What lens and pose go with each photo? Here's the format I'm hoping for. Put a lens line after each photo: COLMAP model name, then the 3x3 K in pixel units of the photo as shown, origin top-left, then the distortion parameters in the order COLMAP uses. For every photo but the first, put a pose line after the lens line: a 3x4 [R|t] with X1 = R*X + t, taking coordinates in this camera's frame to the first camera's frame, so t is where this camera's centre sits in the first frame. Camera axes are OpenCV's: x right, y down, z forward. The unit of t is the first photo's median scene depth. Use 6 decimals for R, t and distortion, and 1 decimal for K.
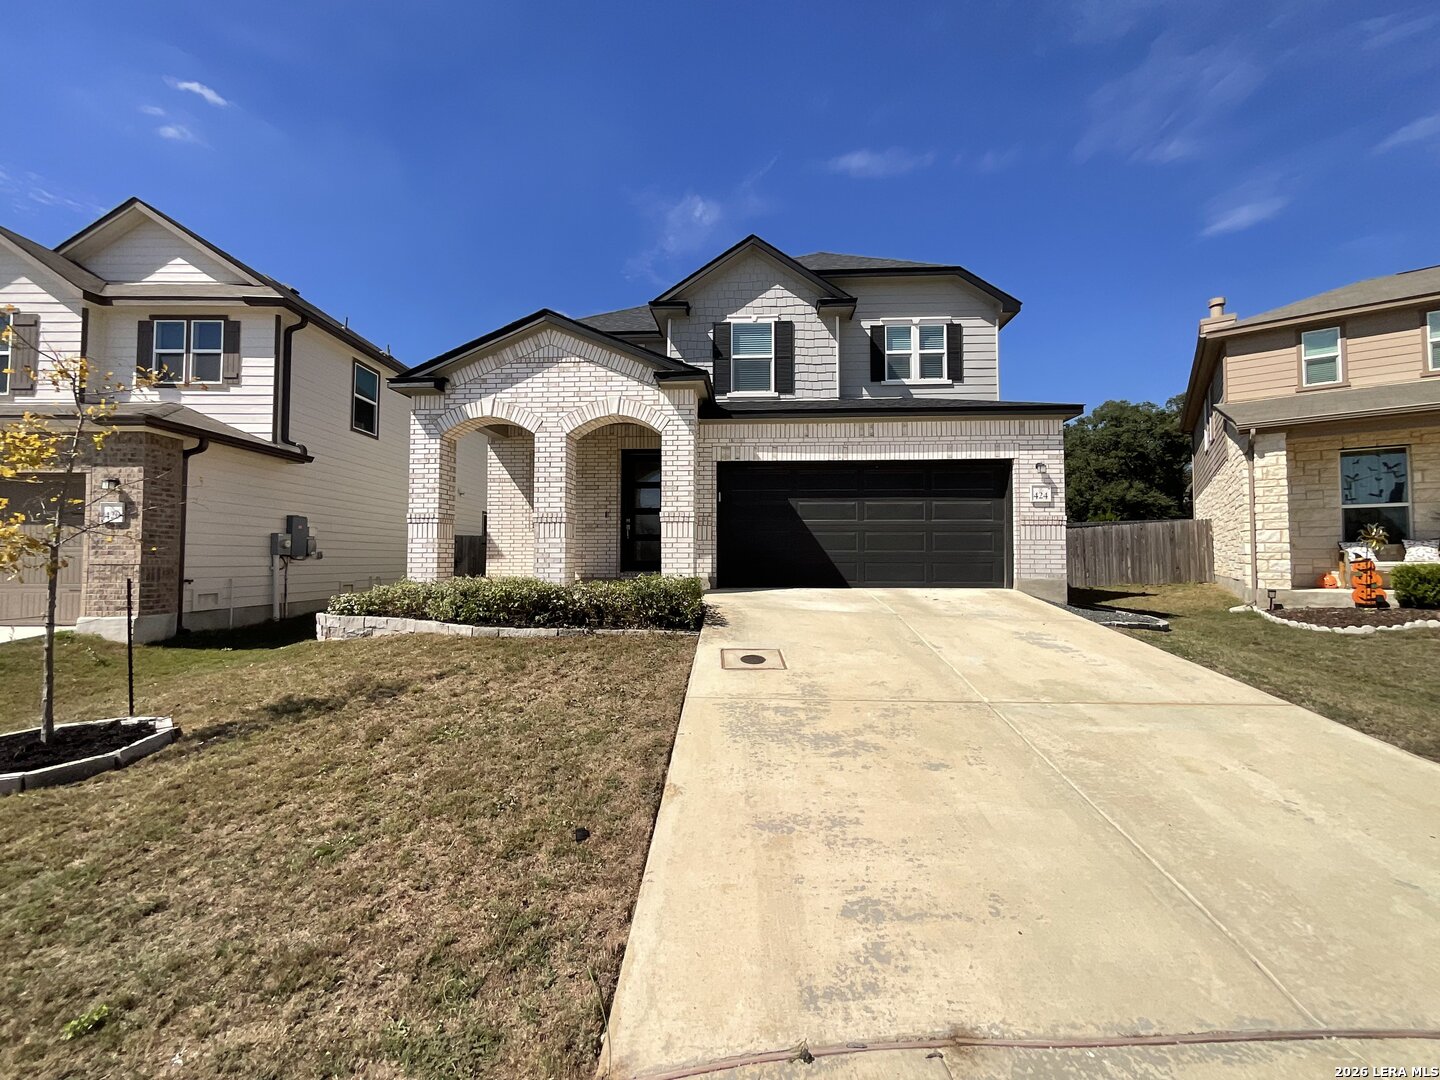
lens RADIAL K [[581.2, 0, 717.4], [0, 581.2, 541.7], [0, 0, 1]] dist [-0.003714, -0.000105]
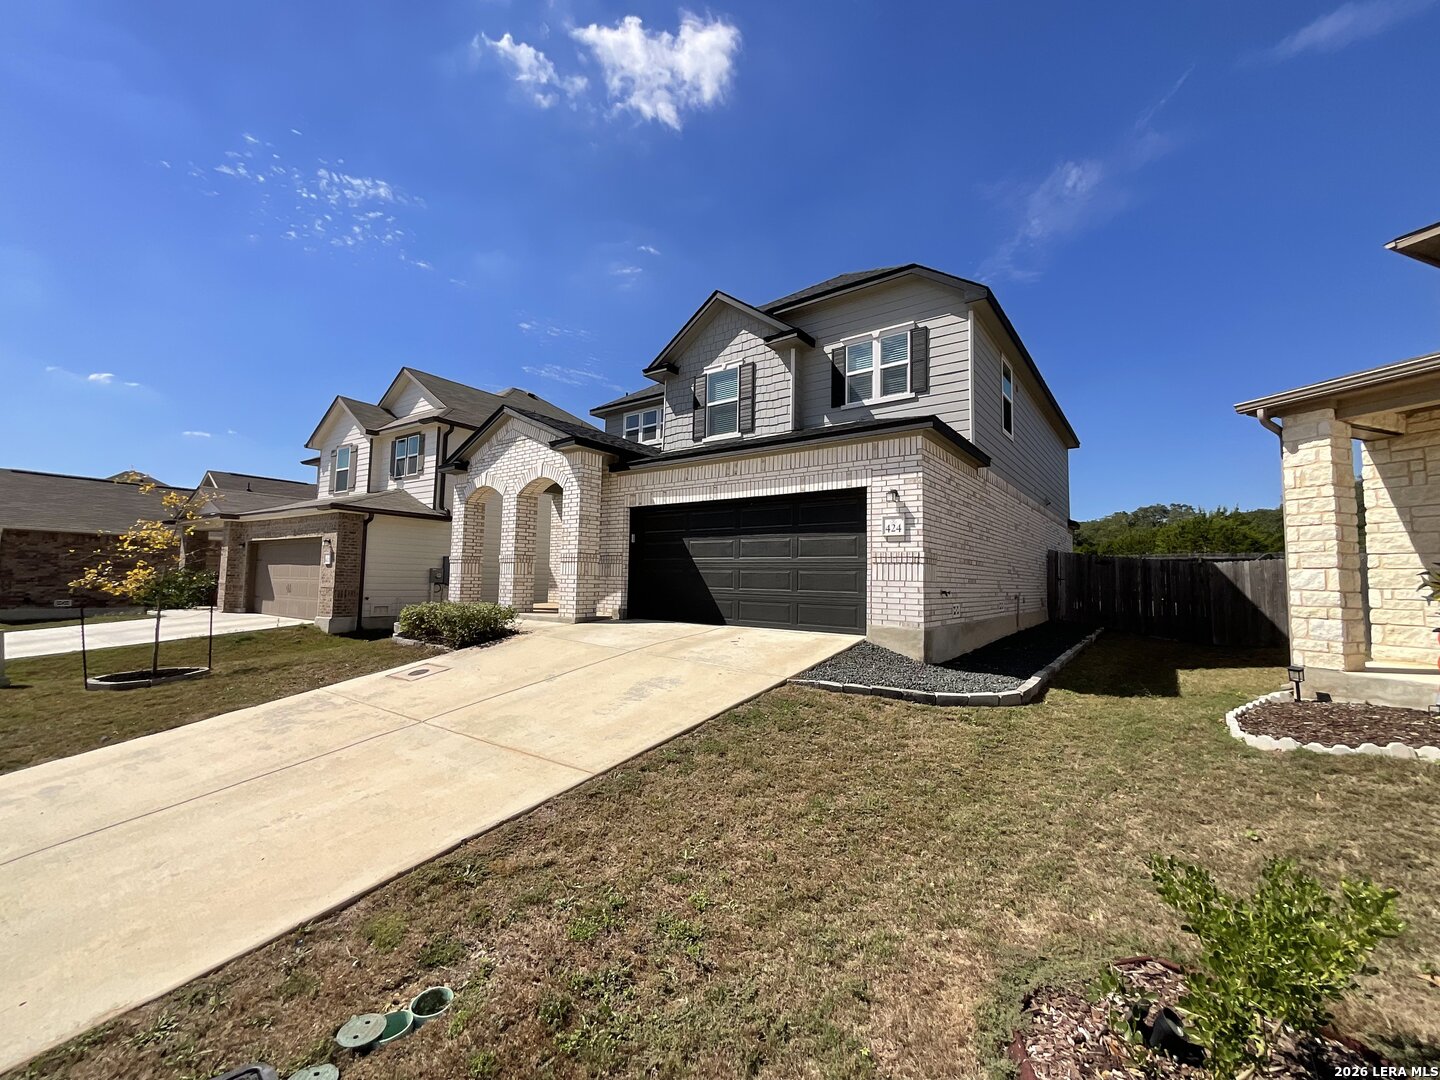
lens RADIAL K [[581.2, 0, 717.5], [0, 581.2, 540.5], [0, 0, 1]] dist [-0.003714, -0.000105]
pose [[0.832071, -0.023756, -0.554160, 0.699073], [-0.001244, 0.999000, -0.044694, -0.020330], [0.554668, 0.037878, 0.831209, 0.134789]]
